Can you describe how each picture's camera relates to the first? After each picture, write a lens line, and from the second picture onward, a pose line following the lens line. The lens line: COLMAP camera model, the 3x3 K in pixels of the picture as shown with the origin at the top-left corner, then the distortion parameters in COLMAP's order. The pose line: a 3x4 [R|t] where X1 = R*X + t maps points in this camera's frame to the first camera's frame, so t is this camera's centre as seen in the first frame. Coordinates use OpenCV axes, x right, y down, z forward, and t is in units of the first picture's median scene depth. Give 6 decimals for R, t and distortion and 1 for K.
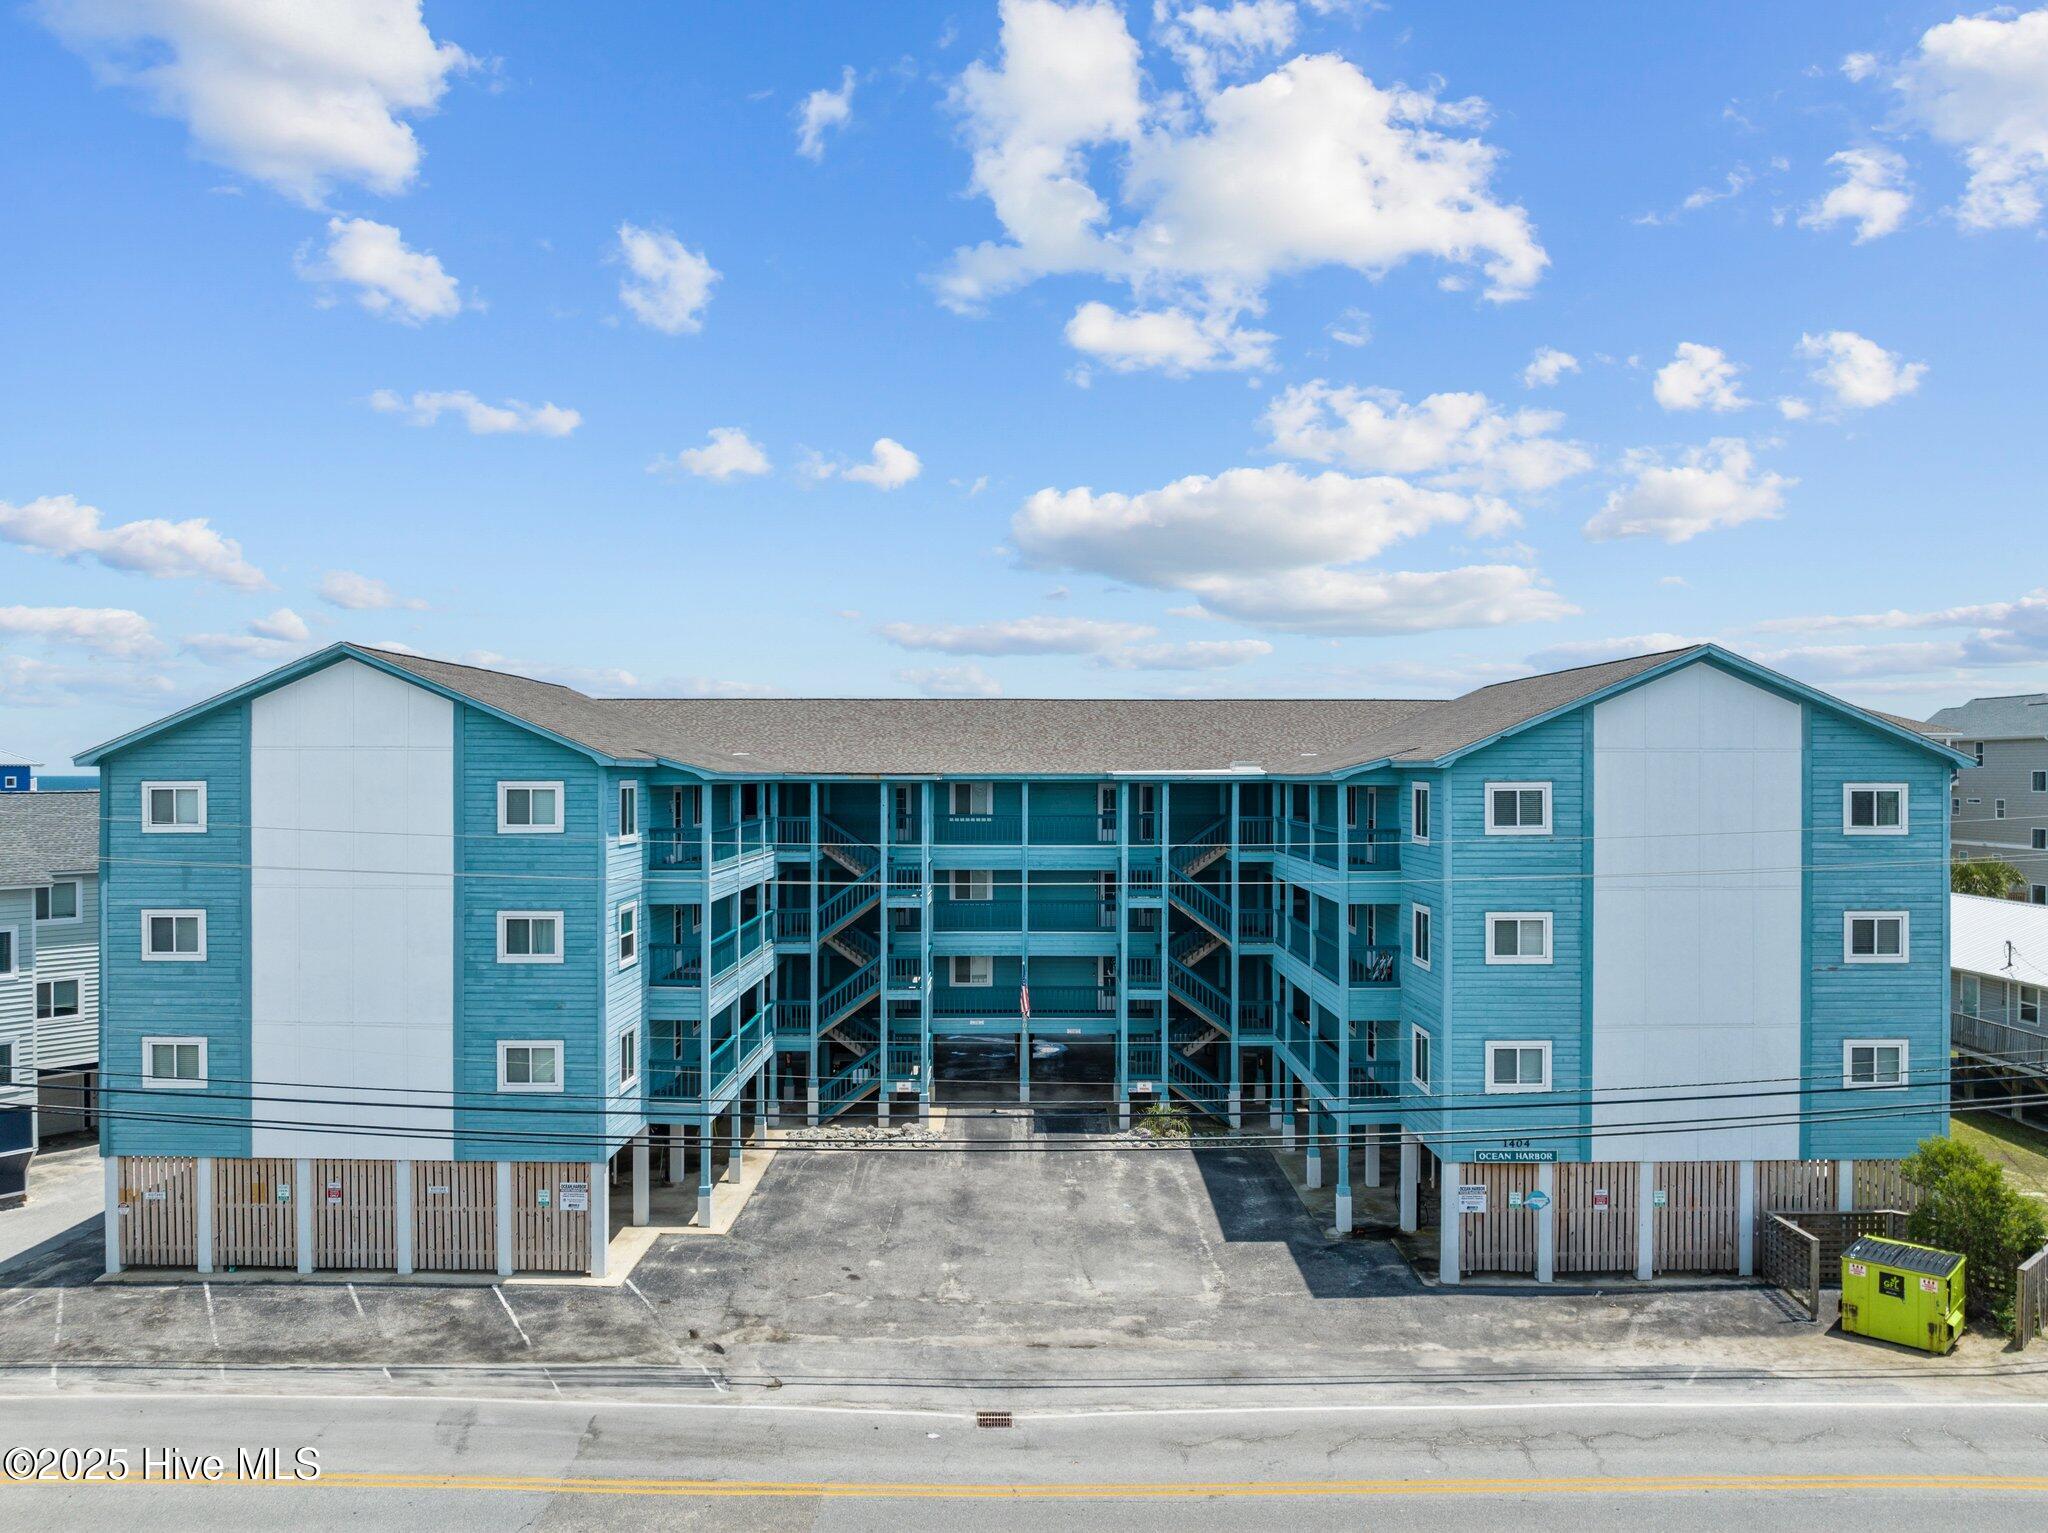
lens RADIAL K [[1448.4, 0, 1024.0], [0, 1448.4, 766.5], [0, 0, 1]] dist [-0.039085, -0.001239]
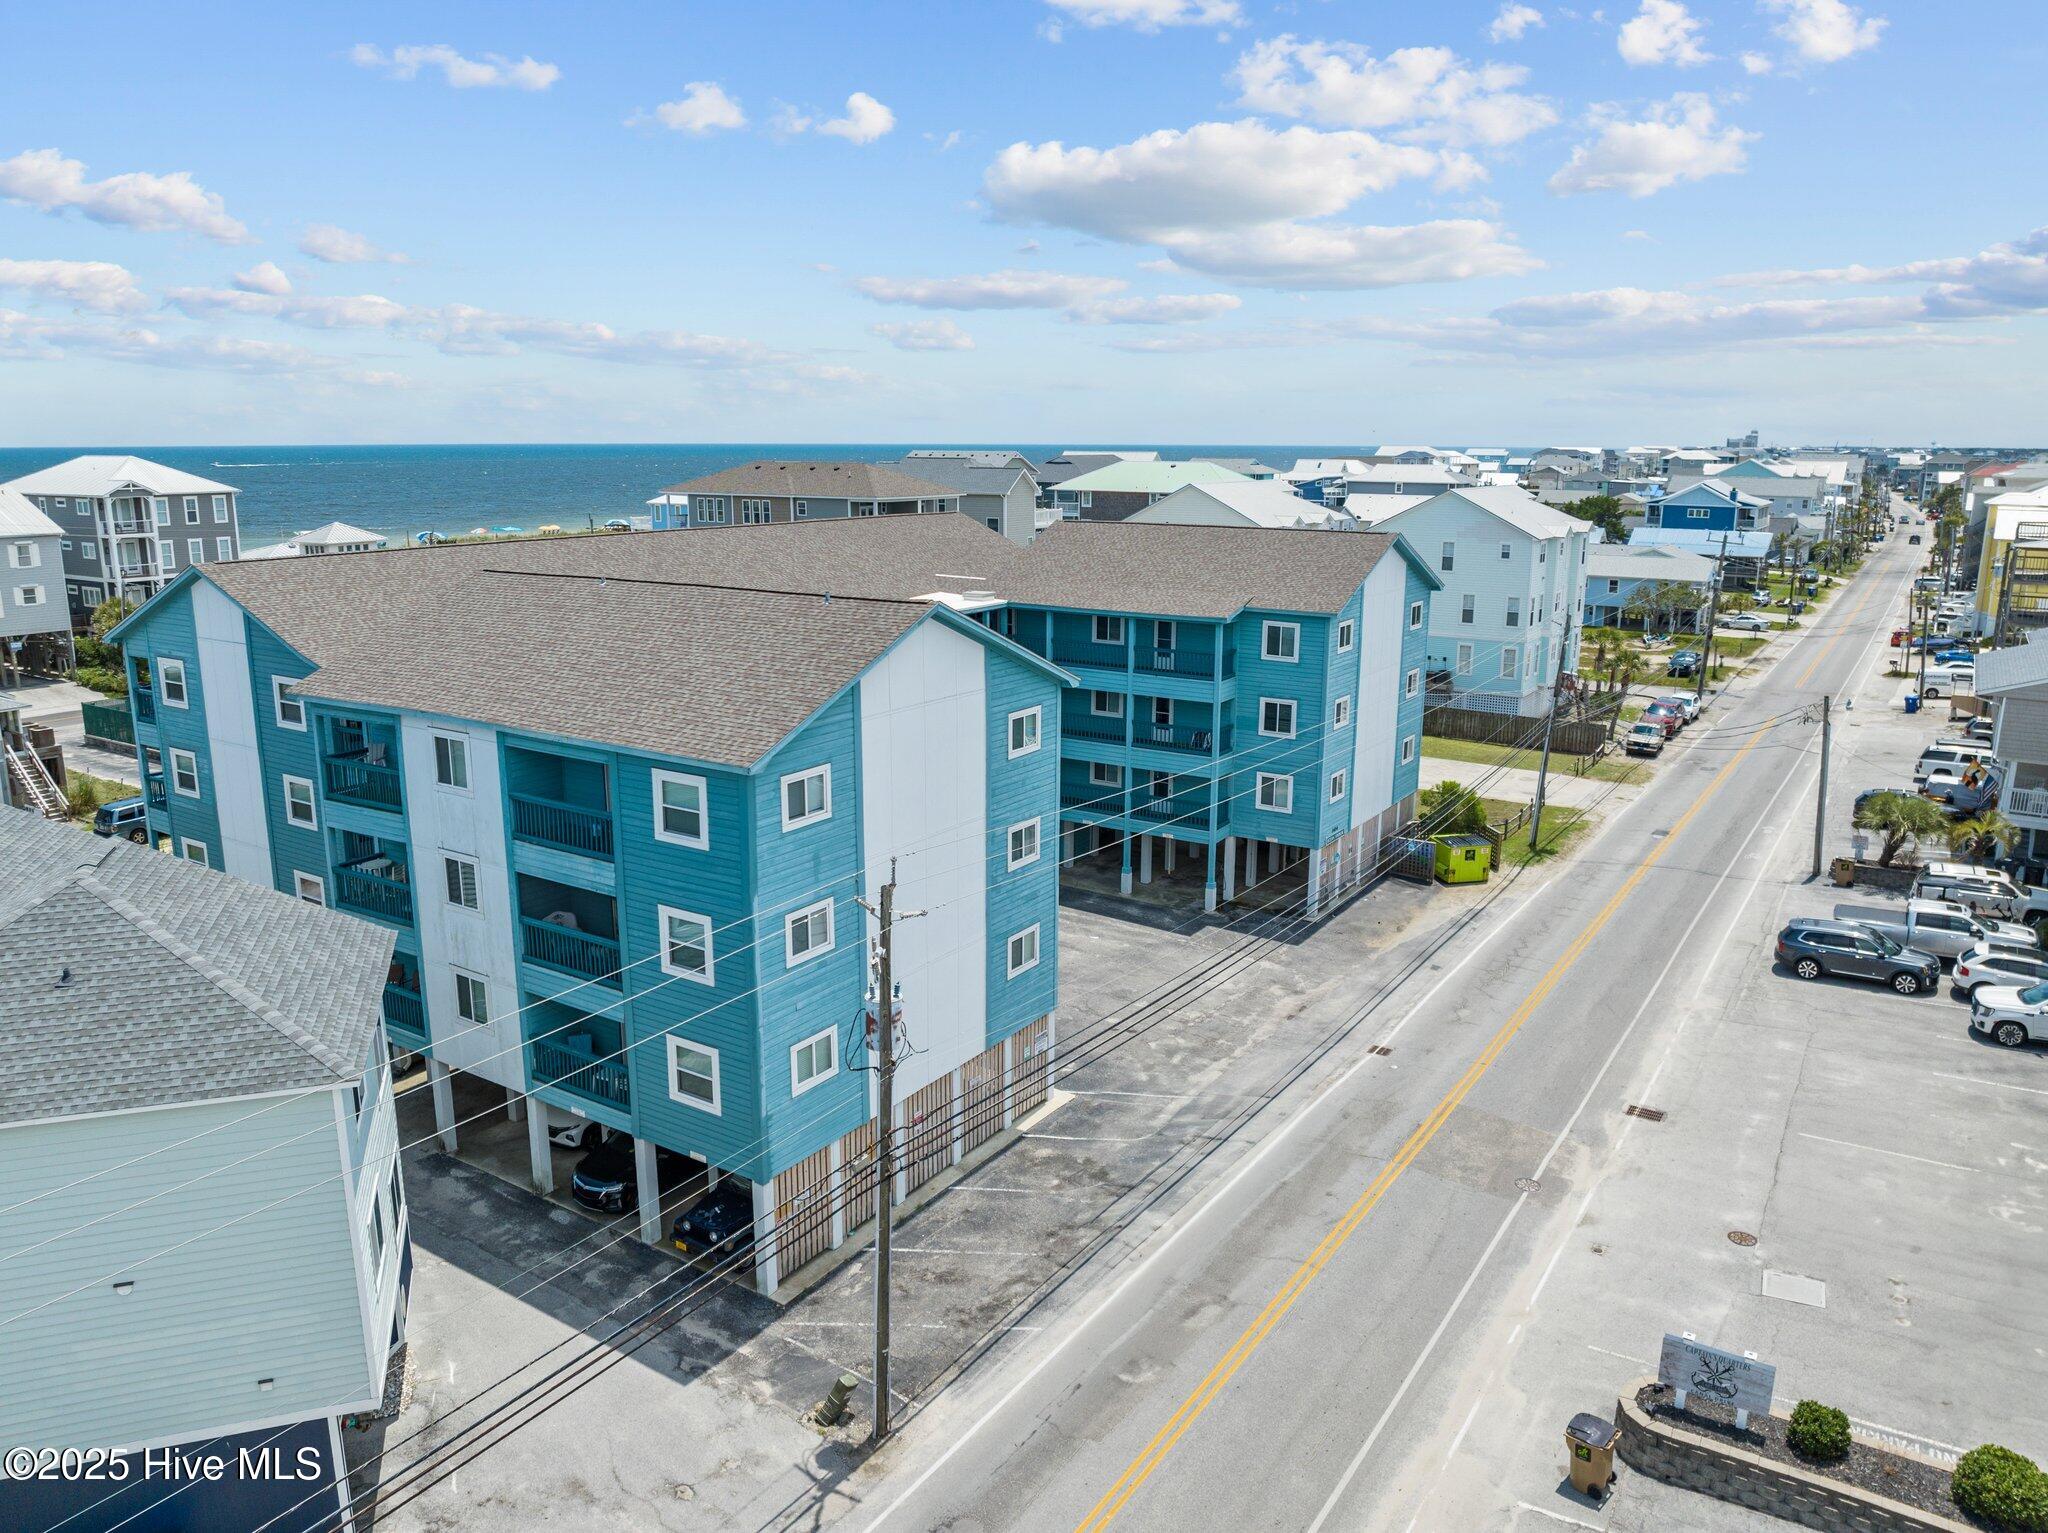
lens RADIAL K [[1448.4, 0, 1024.0], [0, 1448.4, 766.5], [0, 0, 1]] dist [-0.039085, -0.001239]
pose [[0.547048, -0.183309, 0.816784, -1.258201], [-0.006584, 0.974757, 0.223173, -0.195263], [-0.837075, -0.127464, 0.532032, 0.396533]]
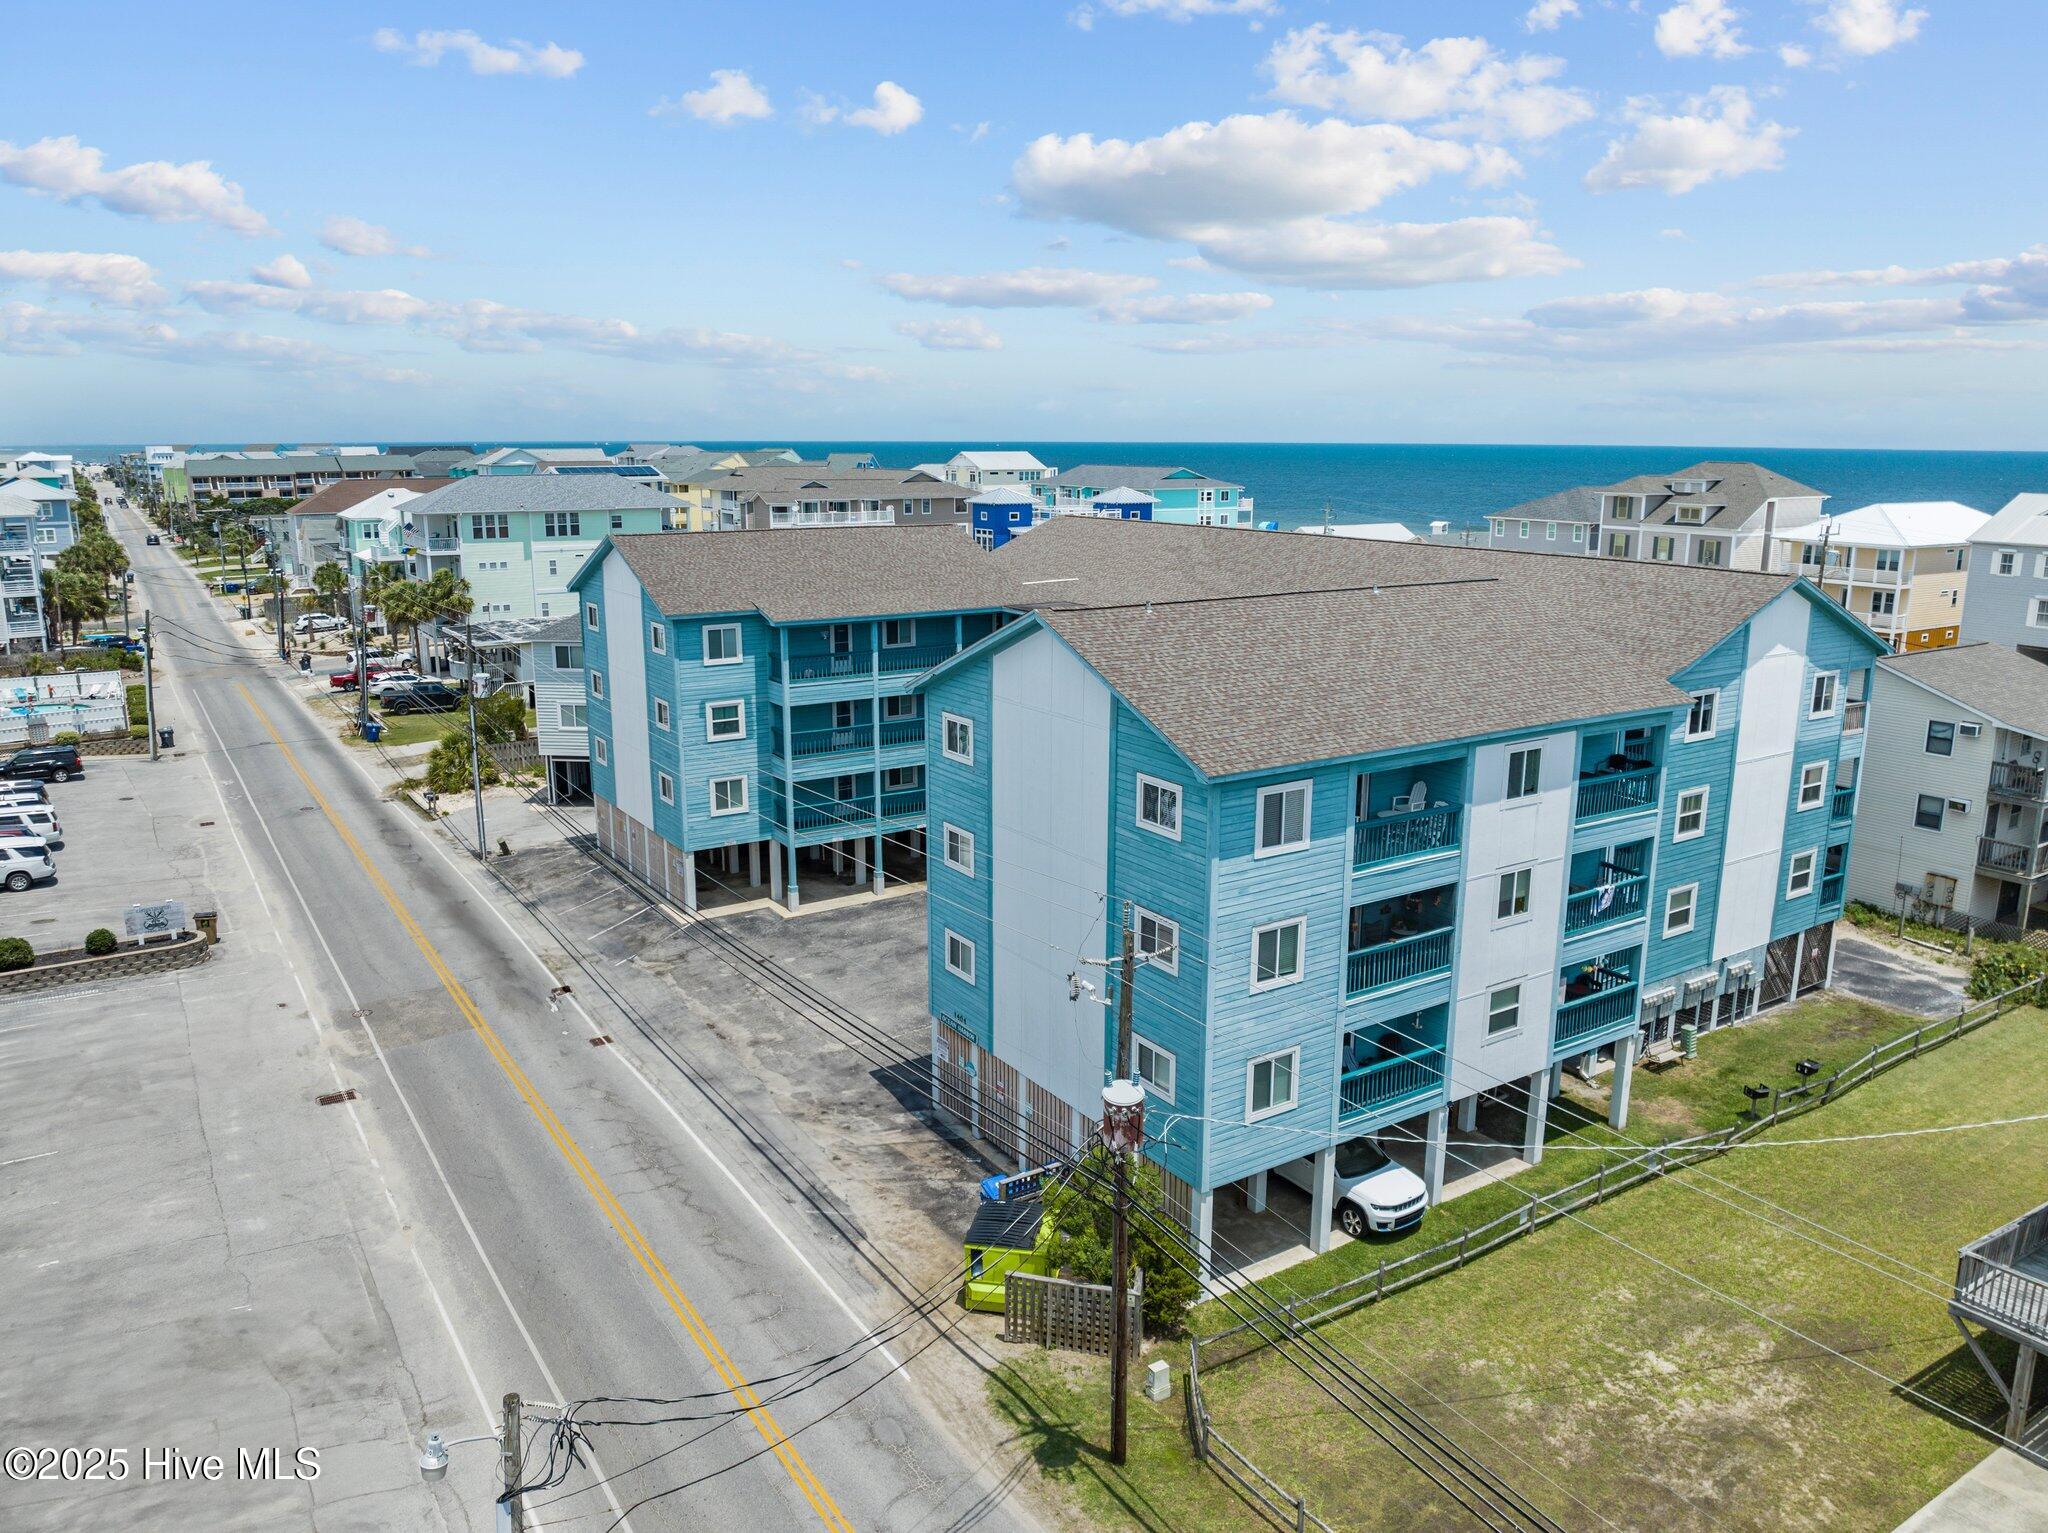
lens RADIAL K [[1459.8, 0, 1026.9], [0, 1459.8, 768.3], [0, 0, 1]] dist [-0.039206, 0.002297]
pose [[0.545914, 0.185276, -0.817099, 1.299016], [0.001373, 0.975044, 0.222008, -0.199197], [0.837840, -0.122320, 0.532036, 0.436439]]
